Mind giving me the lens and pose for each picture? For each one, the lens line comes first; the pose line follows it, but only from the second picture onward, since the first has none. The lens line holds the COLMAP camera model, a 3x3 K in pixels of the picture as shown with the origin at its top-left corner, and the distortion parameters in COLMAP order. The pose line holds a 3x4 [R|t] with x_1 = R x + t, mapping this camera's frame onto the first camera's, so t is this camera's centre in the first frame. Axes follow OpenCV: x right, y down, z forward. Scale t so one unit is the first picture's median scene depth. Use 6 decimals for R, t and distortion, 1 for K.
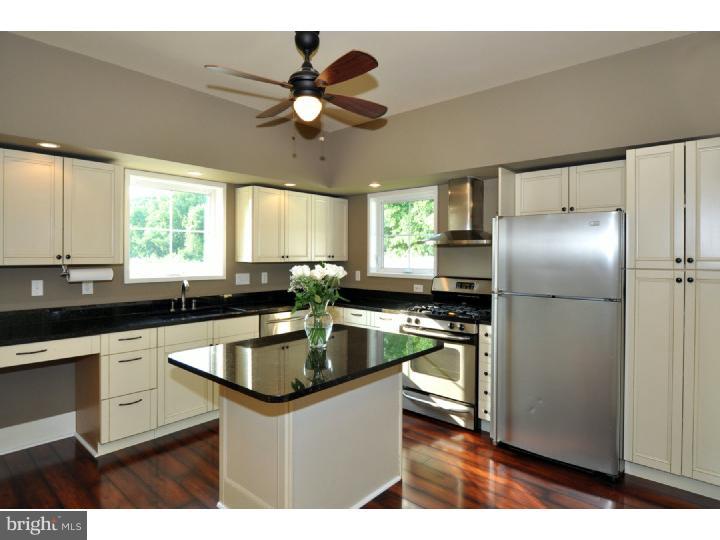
lens RADIAL K [[412.9, 0, 340.3], [0, 412.9, 257.0], [0, 0, 1]] dist [0.004245, -0.003107]
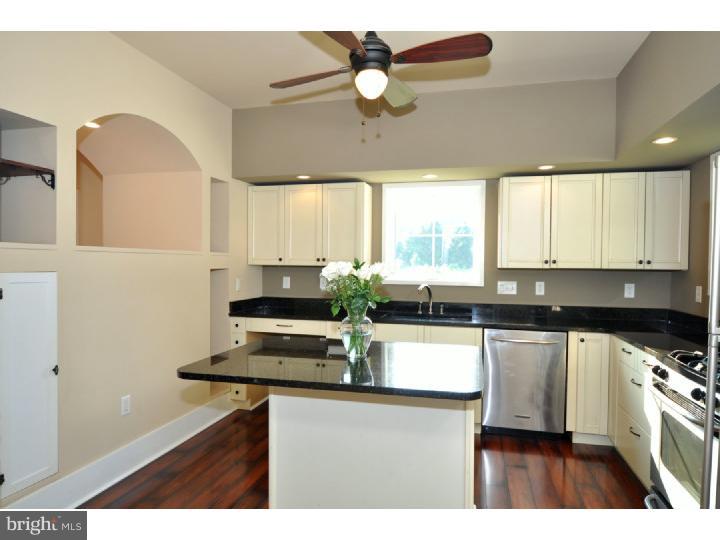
lens RADIAL K [[412.9, 0, 397.2], [0, 412.9, 262.3], [0, 0, 1]] dist [0.004245, -0.003107]
pose [[0.500084, 0.009227, -0.865928, 0.475522], [-0.009875, 0.999939, 0.004952, -0.001586], [0.865920, 0.006075, 0.500145, 0.452868]]
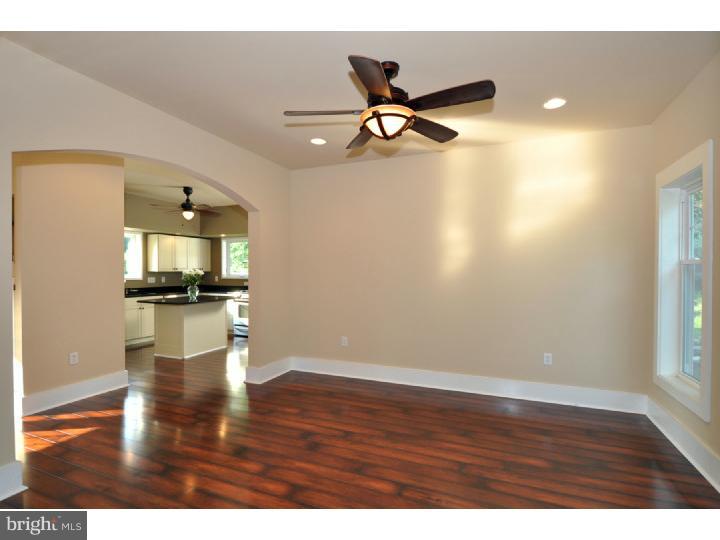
lens RADIAL K [[356.3, 0, 366.4], [0, 356.3, 273.9], [0, 0, 1]] dist [0.005909, 0.000279]
pose [[0.924433, -0.007223, 0.381275, 0.079353], [0.006020, 0.999972, 0.004347, 0.026930], [-0.381296, -0.001723, 0.924451, -1.207063]]
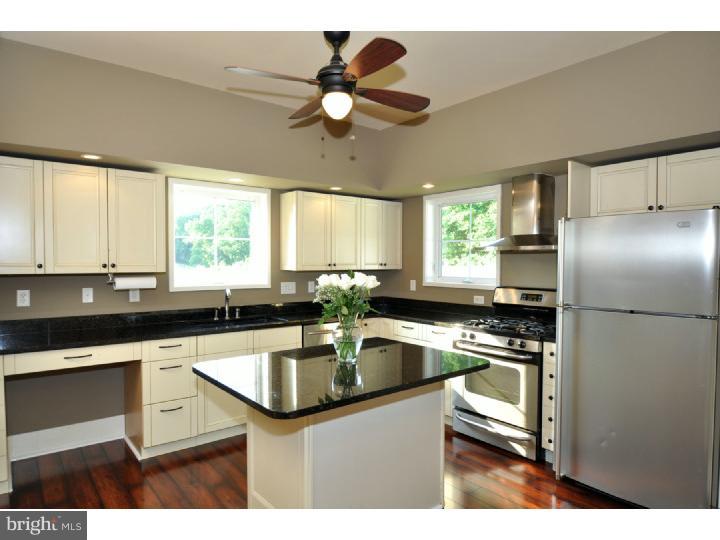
lens RADIAL K [[437.4, 0, 340.6], [0, 437.4, 273.5], [0, 0, 1]] dist [0.001629, -0.005212]
pose [[0.986127, 0.001892, -0.165984, 0.065375], [0.001521, 0.999790, 0.020432, -0.001253], [0.165988, -0.020401, 0.985917, 0.016348]]
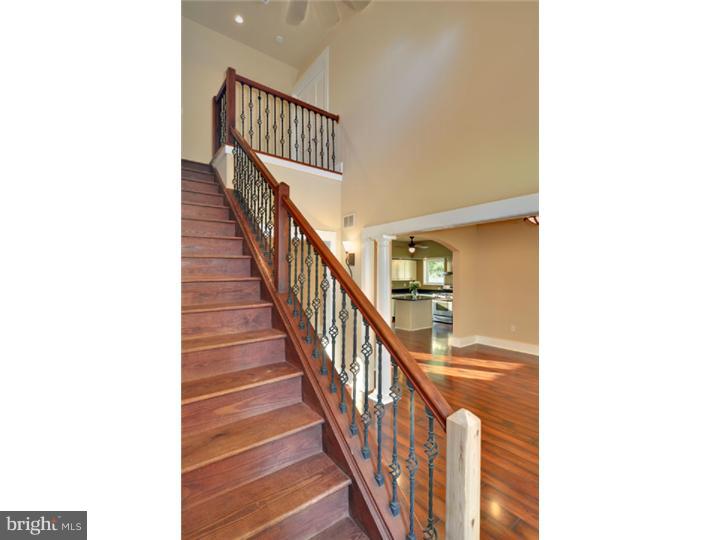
lens RADIAL K [[290.7, 0, 359.1], [0, 290.7, 271.6], [0, 0, 1]] dist [-0.000243, -0.000064]
pose [[0.990474, -0.004743, -0.137619, -0.159710], [0.002865, 0.999900, -0.013840, -0.035552], [0.137670, 0.013314, 0.990389, -1.800624]]
